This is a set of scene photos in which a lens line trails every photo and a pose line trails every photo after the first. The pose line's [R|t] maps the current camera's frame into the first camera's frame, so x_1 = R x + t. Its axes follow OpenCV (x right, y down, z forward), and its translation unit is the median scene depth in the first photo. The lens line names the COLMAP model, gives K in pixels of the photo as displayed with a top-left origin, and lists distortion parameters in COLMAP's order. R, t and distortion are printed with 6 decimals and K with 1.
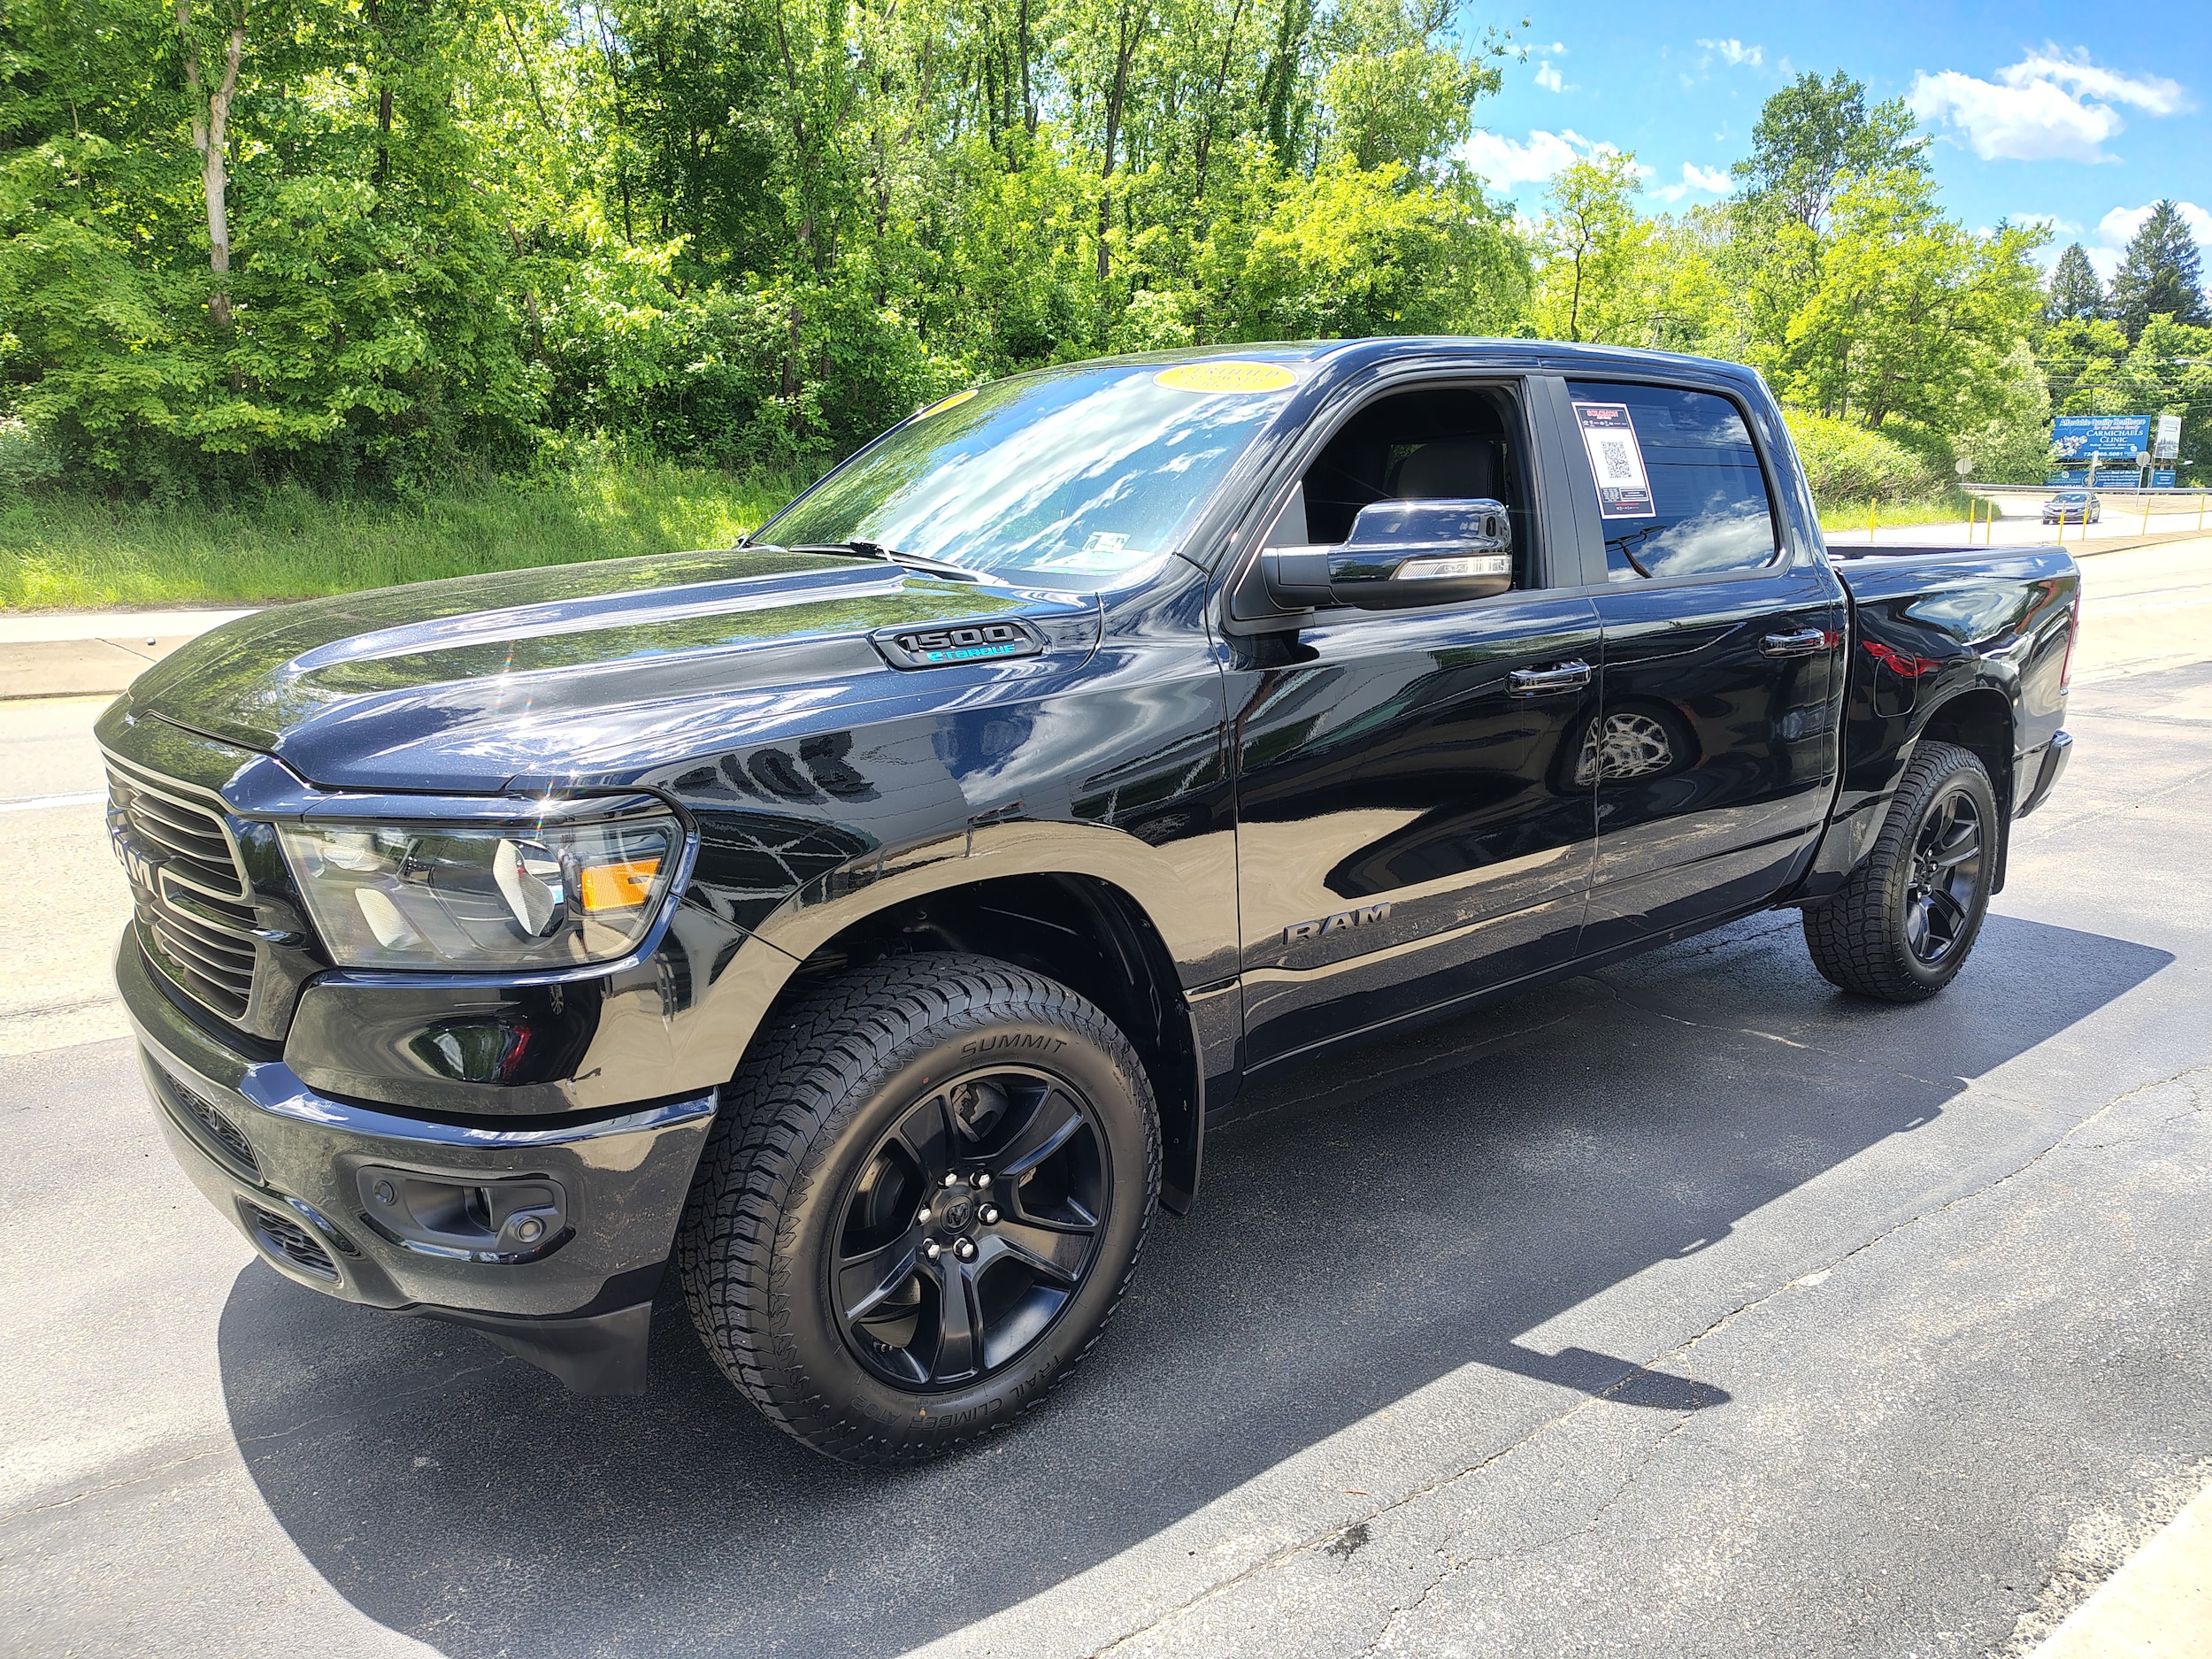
lens RADIAL K [[1586.5, 0, 1109.5], [0, 1586.5, 852.2], [0, 0, 1]] dist [0.043441, -0.038144]
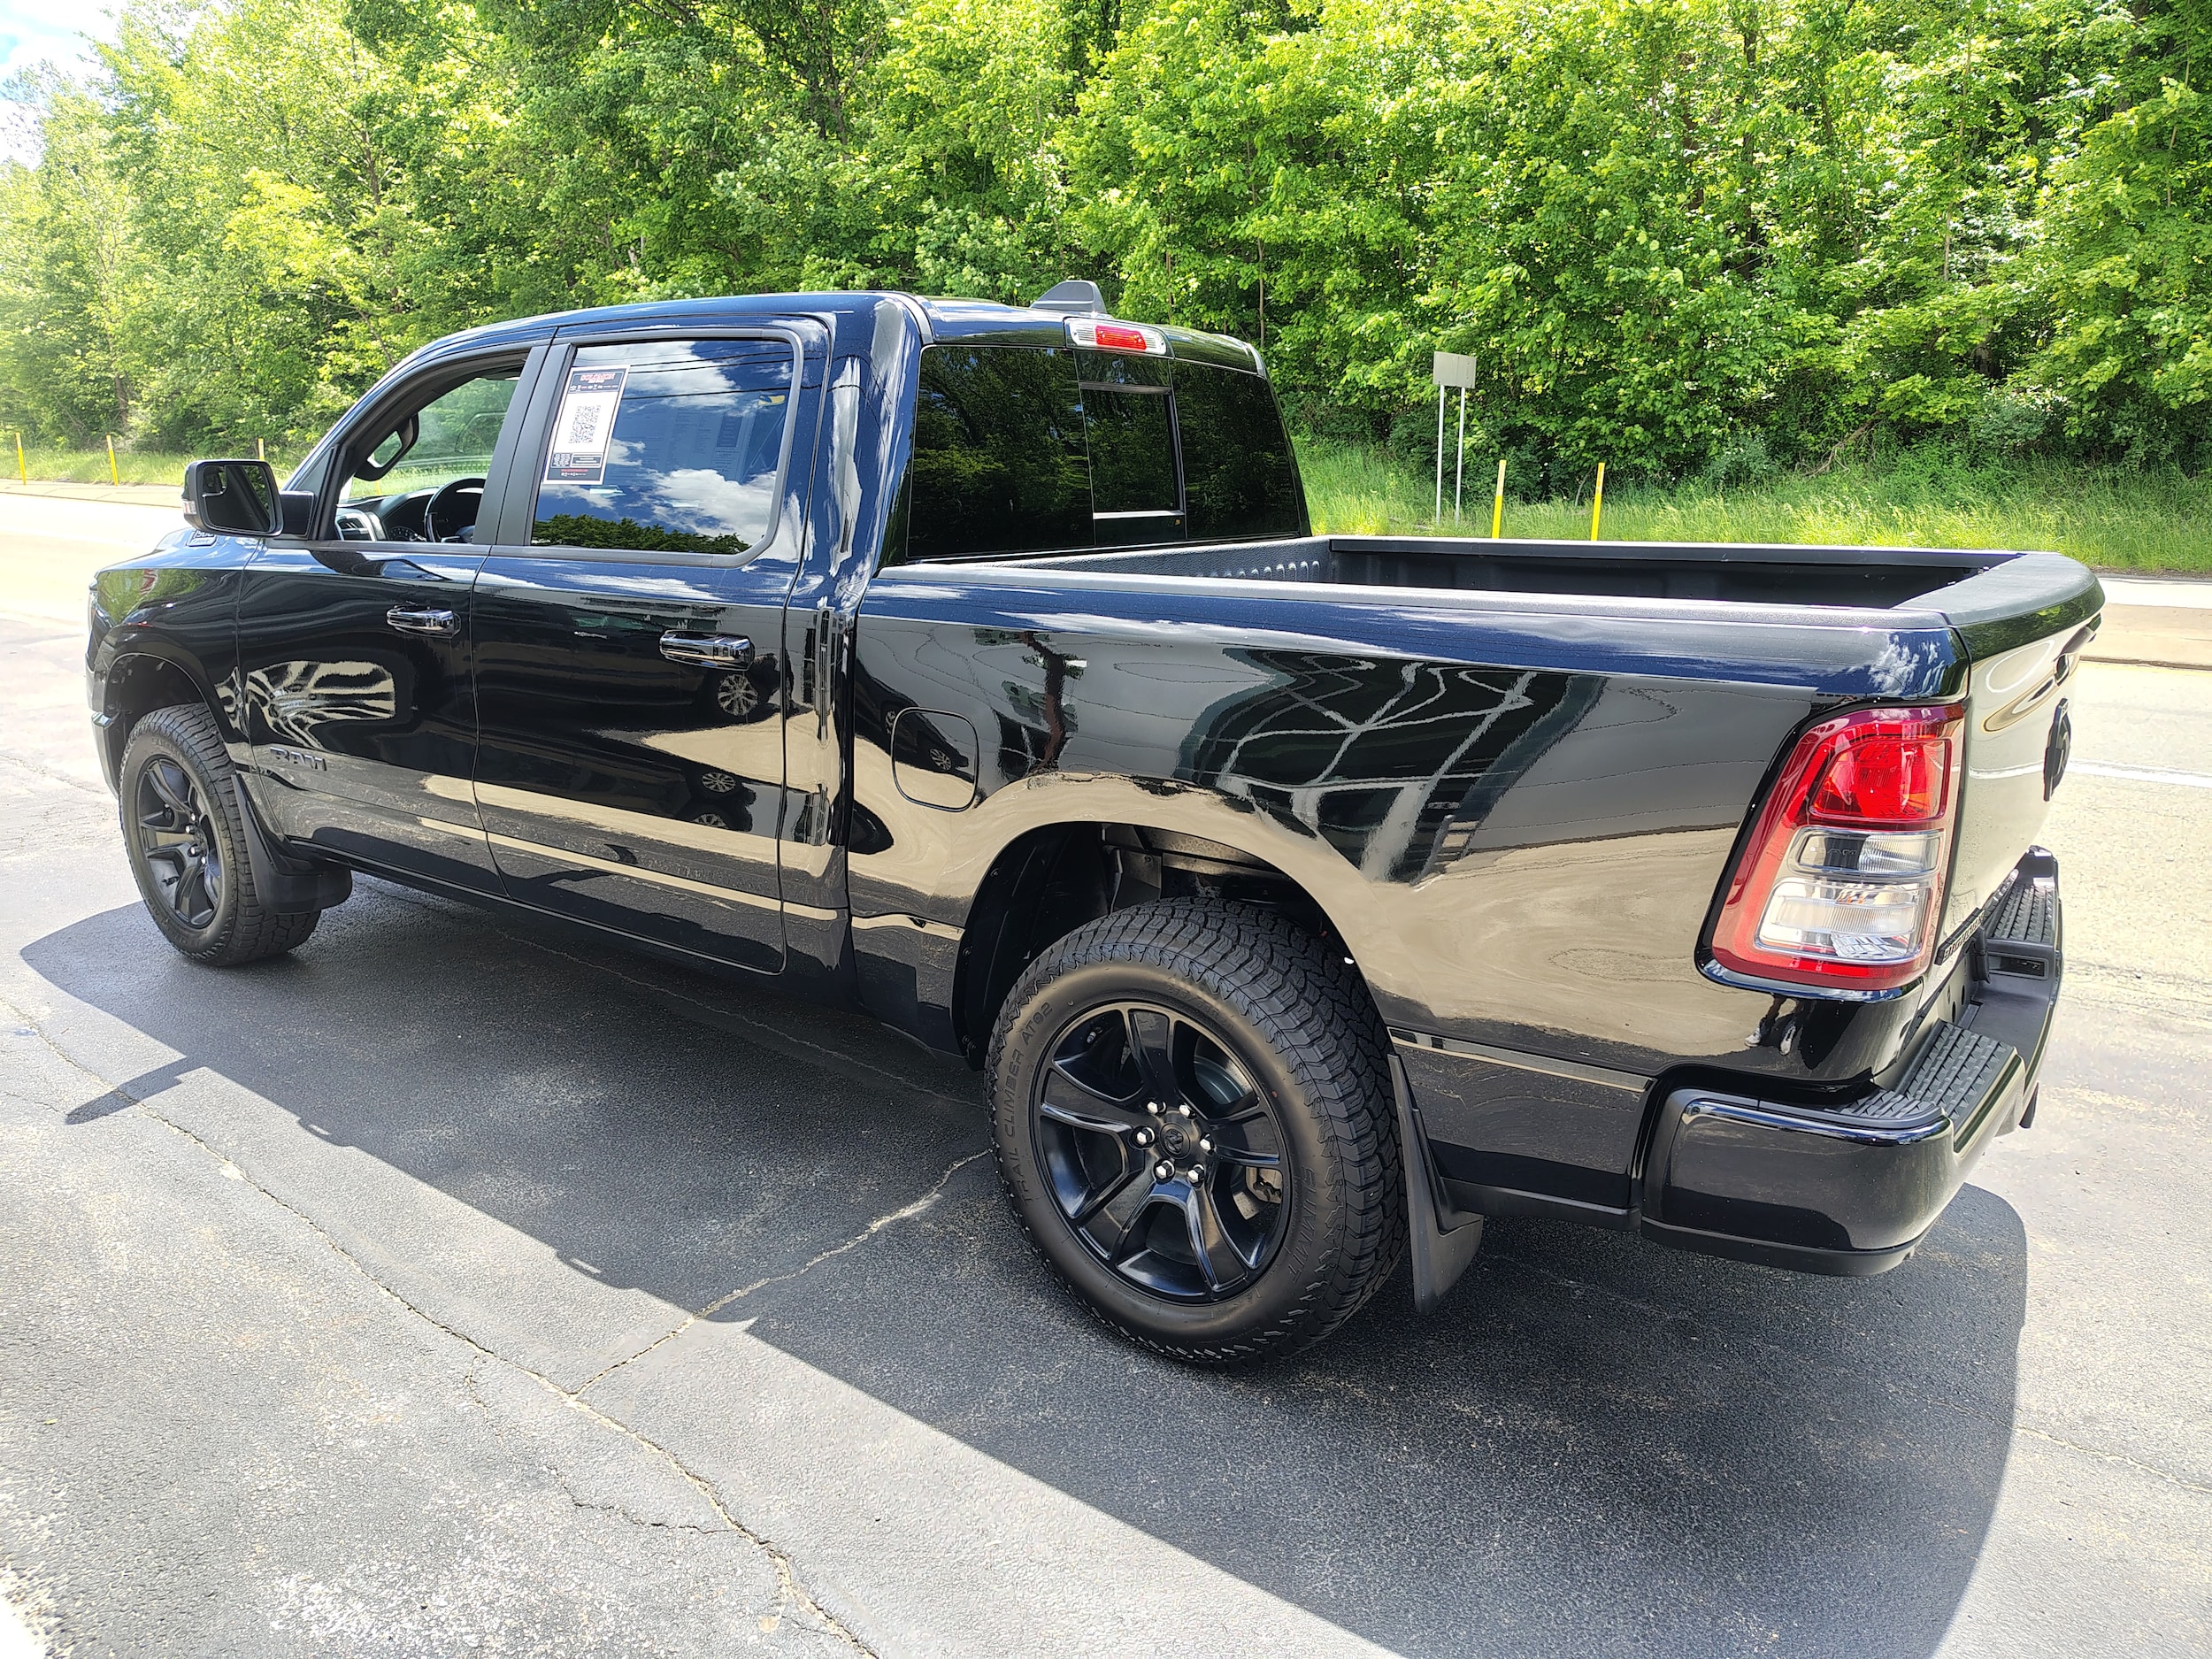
lens RADIAL K [[1568.7, 0, 1079.8], [0, 1568.7, 831.7], [0, 0, 1]] dist [0.039263, -0.041000]
pose [[0.193788, 0.231222, -0.953406, 1.116176], [-0.216902, 0.957876, 0.188219, -0.210999], [0.956765, 0.170321, 0.235777, 0.915179]]
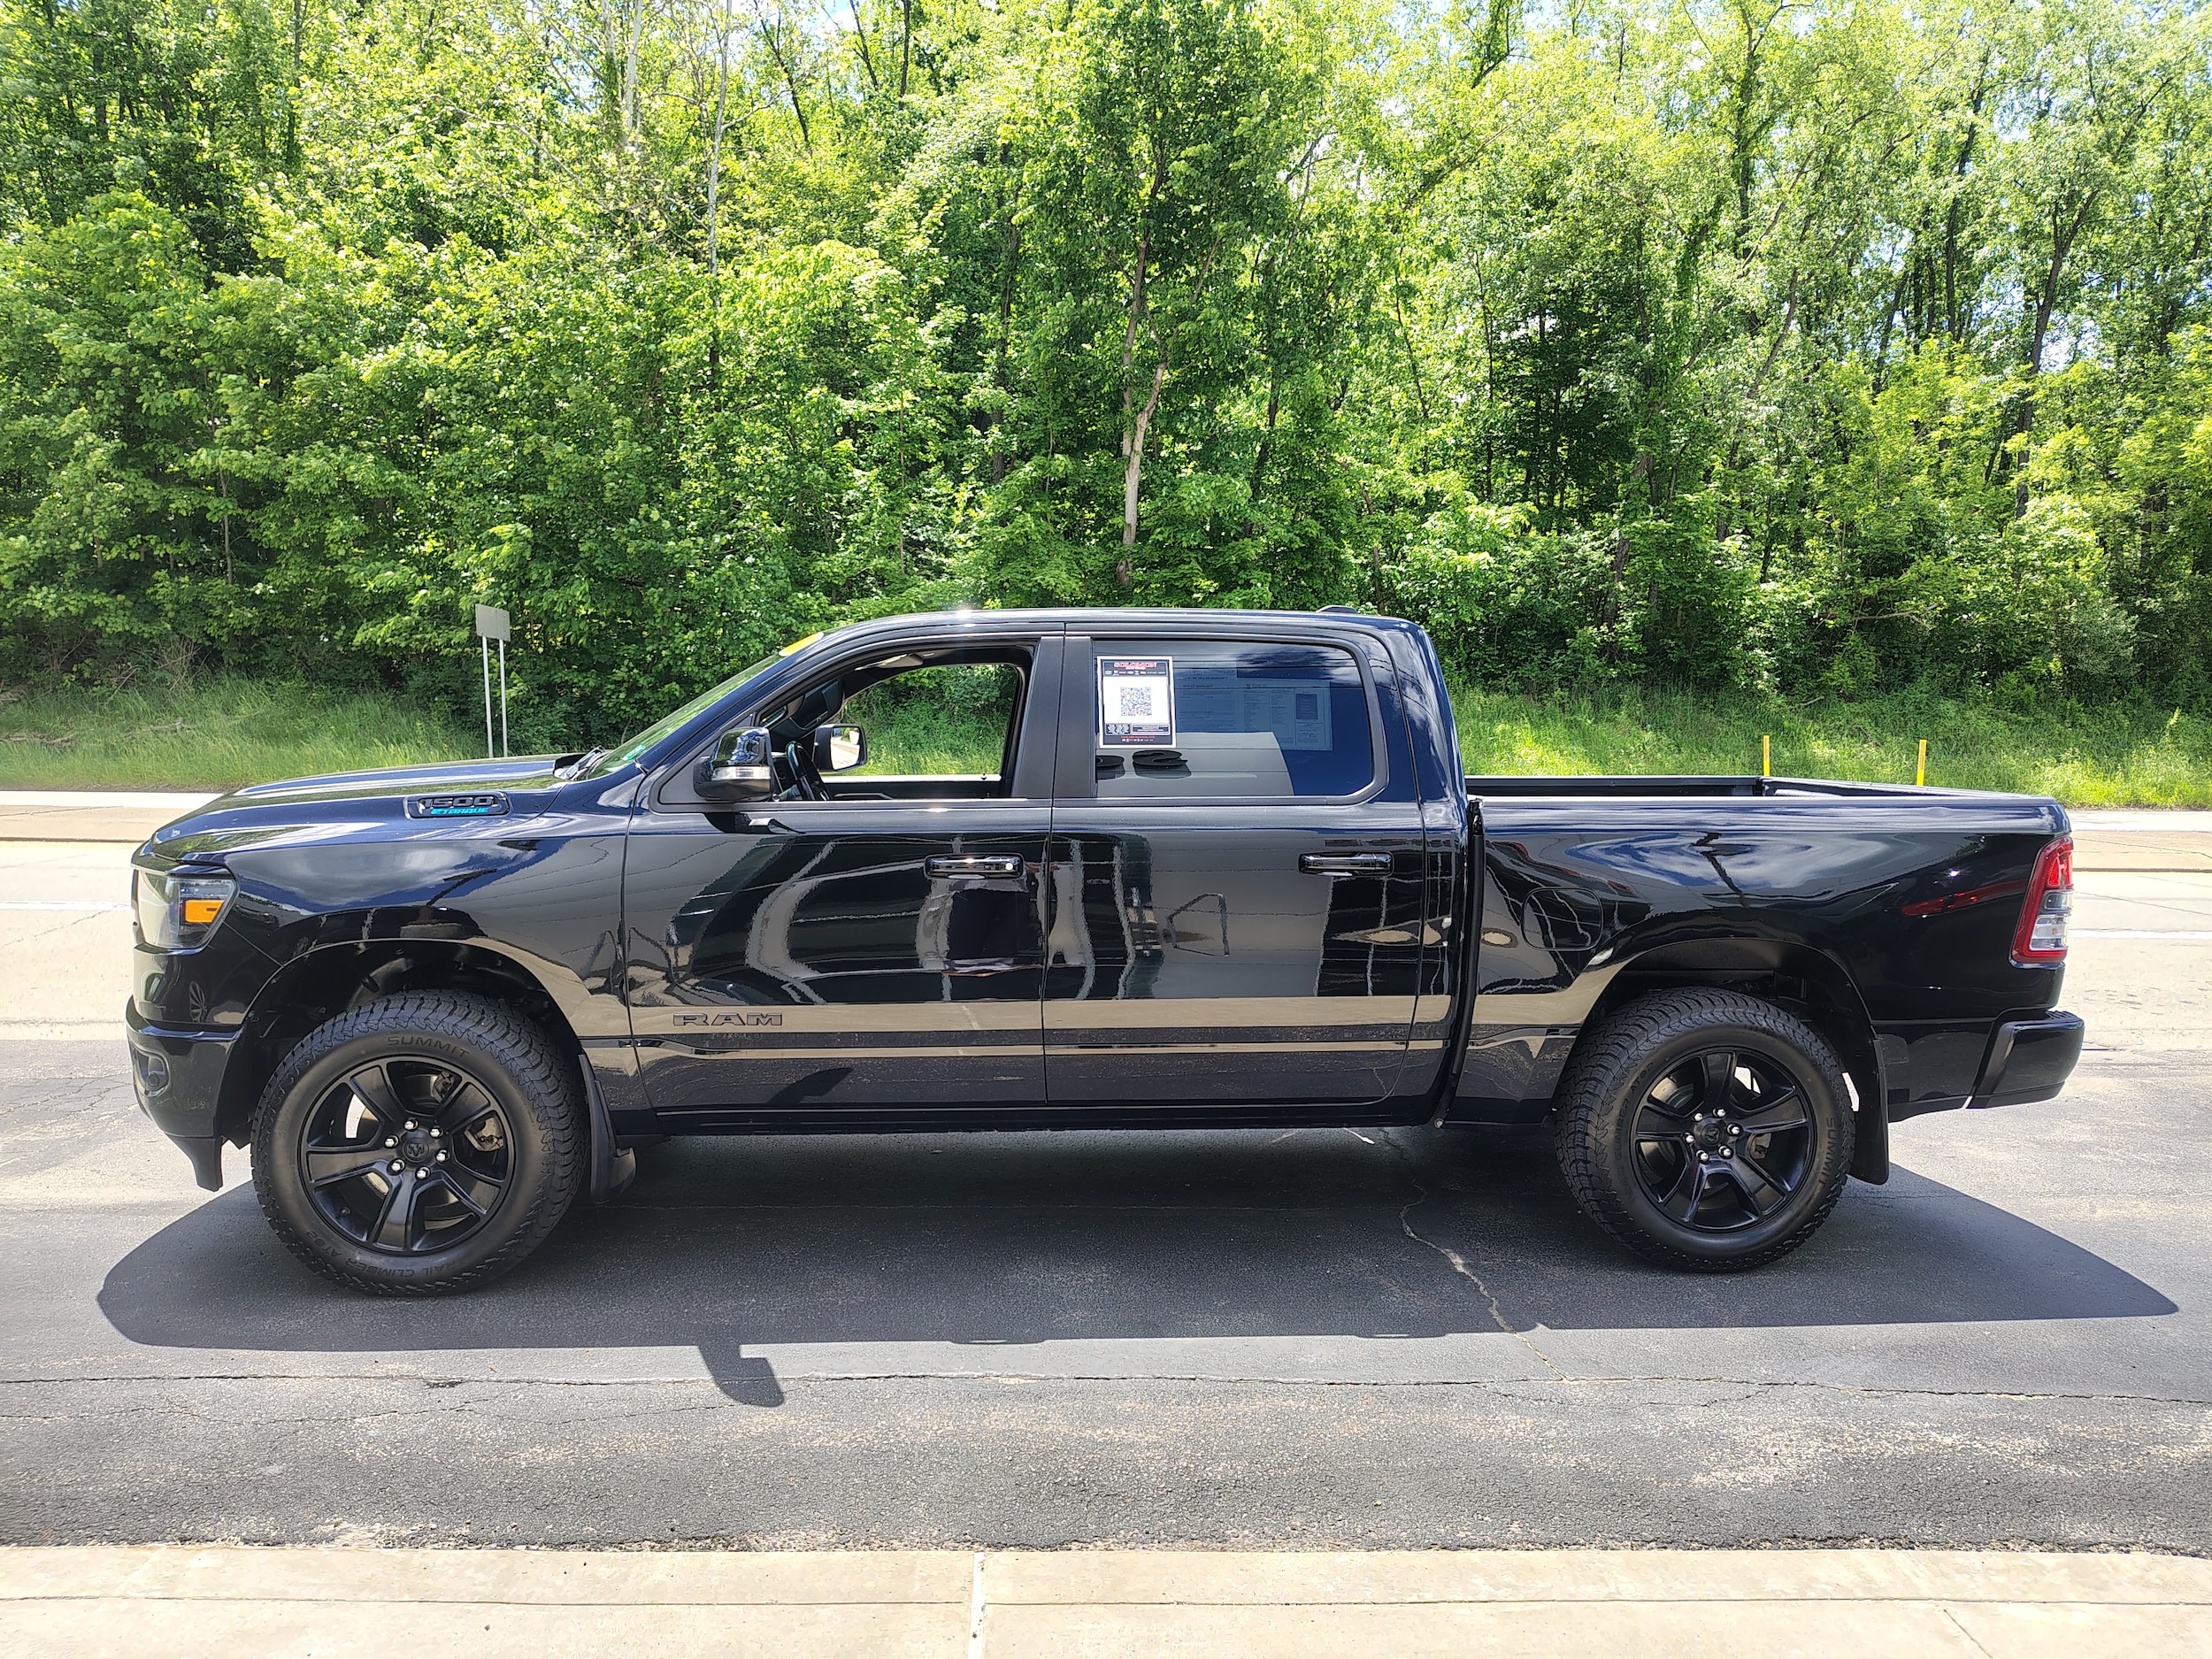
lens RADIAL K [[1586.5, 0, 1109.5], [0, 1586.5, 852.2], [0, 0, 1]] dist [0.043441, -0.038144]
pose [[0.804655, 0.064121, -0.590271, 0.846089], [-0.143078, 0.985795, -0.087955, -0.018406], [0.576246, 0.155228, 0.802399, 0.025611]]
